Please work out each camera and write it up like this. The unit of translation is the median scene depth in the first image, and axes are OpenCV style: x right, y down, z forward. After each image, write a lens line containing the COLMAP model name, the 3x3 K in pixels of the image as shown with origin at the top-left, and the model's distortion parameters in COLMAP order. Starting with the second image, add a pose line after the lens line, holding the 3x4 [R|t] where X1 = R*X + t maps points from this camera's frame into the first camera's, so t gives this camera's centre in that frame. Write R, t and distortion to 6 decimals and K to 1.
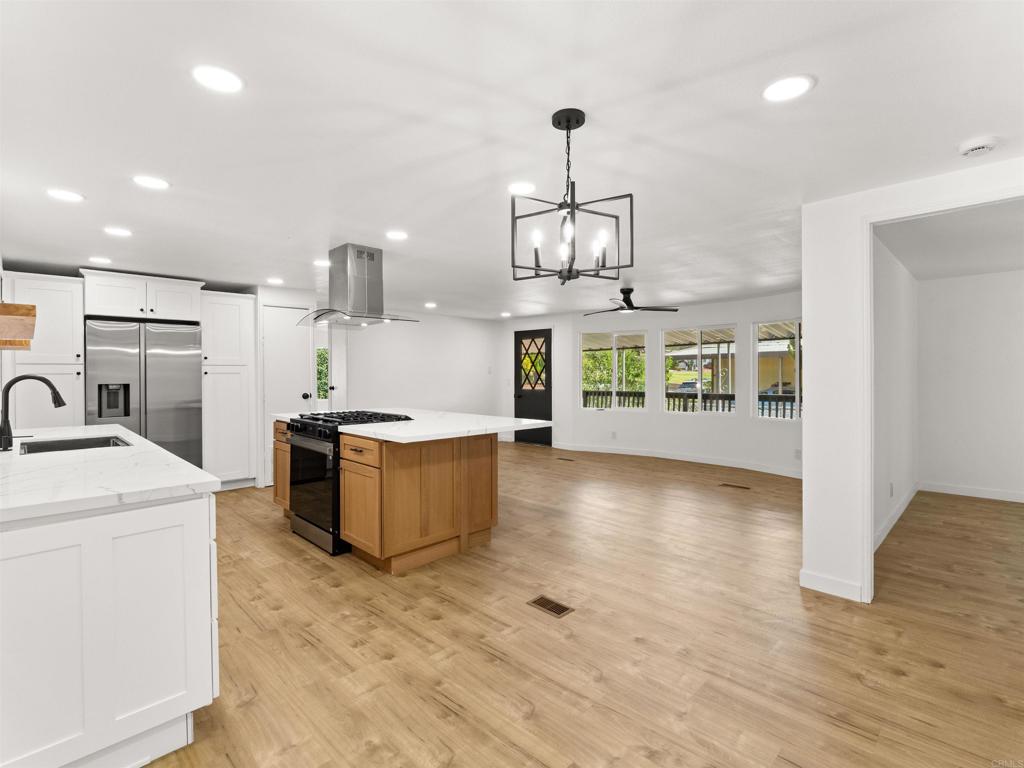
lens RADIAL K [[486.9, 0, 512.0], [0, 486.9, 384.0], [0, 0, 1]] dist [-0.004971, -0.000773]
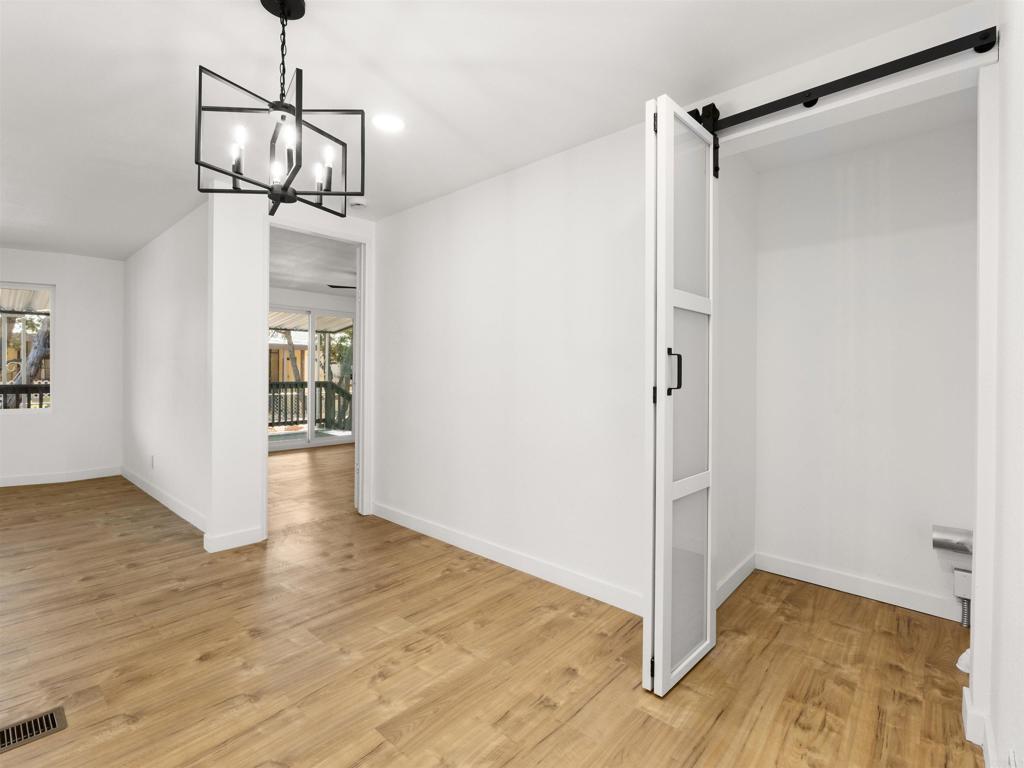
lens RADIAL K [[486.9, 0, 512.0], [0, 486.9, 384.0], [0, 0, 1]] dist [-0.004971, -0.000773]
pose [[-0.056874, -0.018082, 0.998218, -0.603542], [0.008685, 0.999789, 0.018605, 0.066314], [-0.998344, 0.009728, -0.056705, 0.570531]]
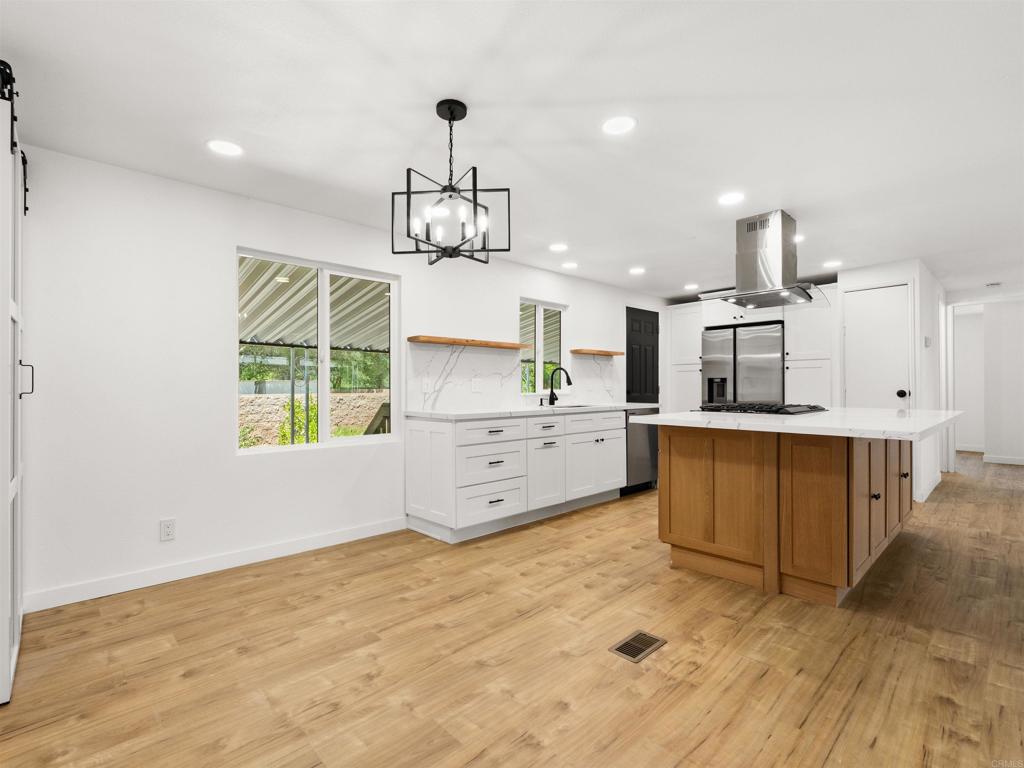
lens RADIAL K [[486.9, 0, 512.0], [0, 486.9, 384.0], [0, 0, 1]] dist [-0.004971, -0.000773]
pose [[-0.022102, -0.003313, -0.999750, 1.050360], [-0.018625, 0.999822, -0.002901, 0.062262], [0.999582, 0.018556, -0.022160, 1.000938]]
